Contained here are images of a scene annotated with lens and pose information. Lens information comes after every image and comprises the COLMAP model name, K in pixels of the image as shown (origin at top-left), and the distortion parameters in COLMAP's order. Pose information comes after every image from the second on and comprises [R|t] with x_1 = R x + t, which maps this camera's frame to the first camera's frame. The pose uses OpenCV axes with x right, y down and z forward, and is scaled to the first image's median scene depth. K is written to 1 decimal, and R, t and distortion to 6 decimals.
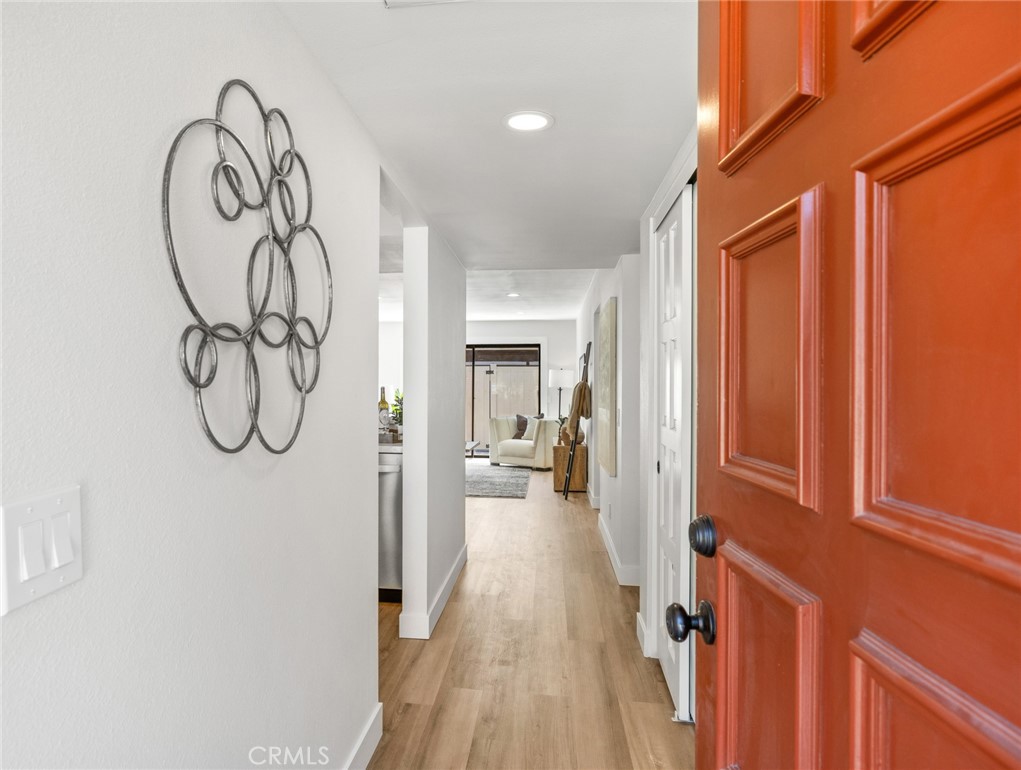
lens RADIAL K [[573.7, 0, 510.5], [0, 573.7, 385.0], [0, 0, 1]] dist [0.000098, 0.000001]
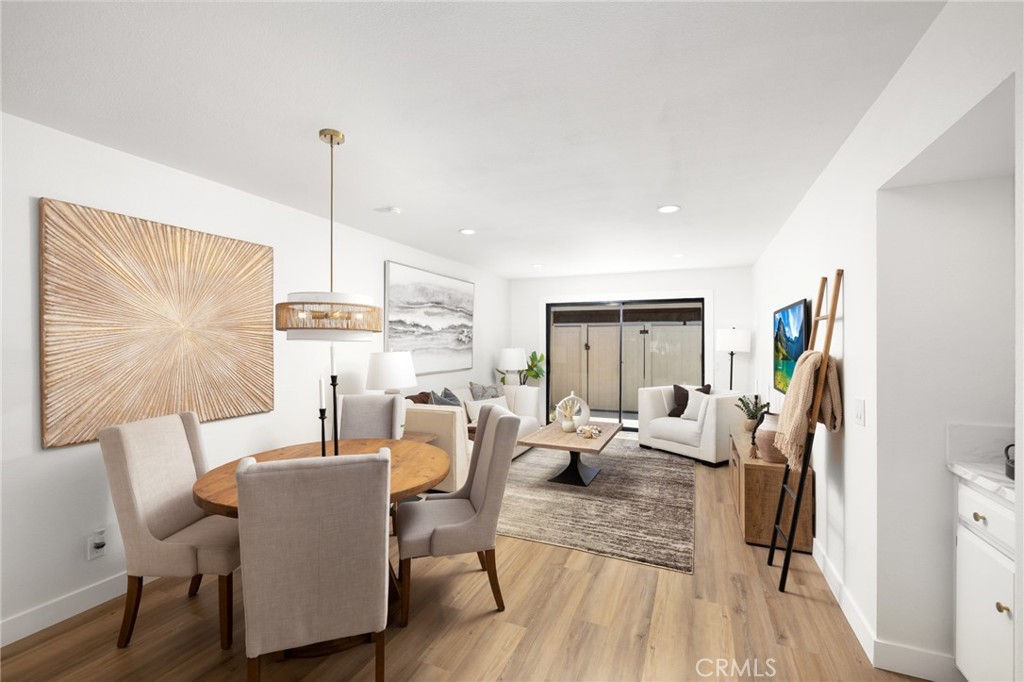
lens RADIAL K [[432.5, 0, 512.0], [0, 432.5, 341.0], [0, 0, 1]] dist [0.000116, 0.000017]
pose [[0.941034, 0.003615, -0.338293, 0.002233], [-0.003979, 0.999992, -0.000383, -0.009128], [0.338289, 0.001706, 0.941041, 0.365495]]
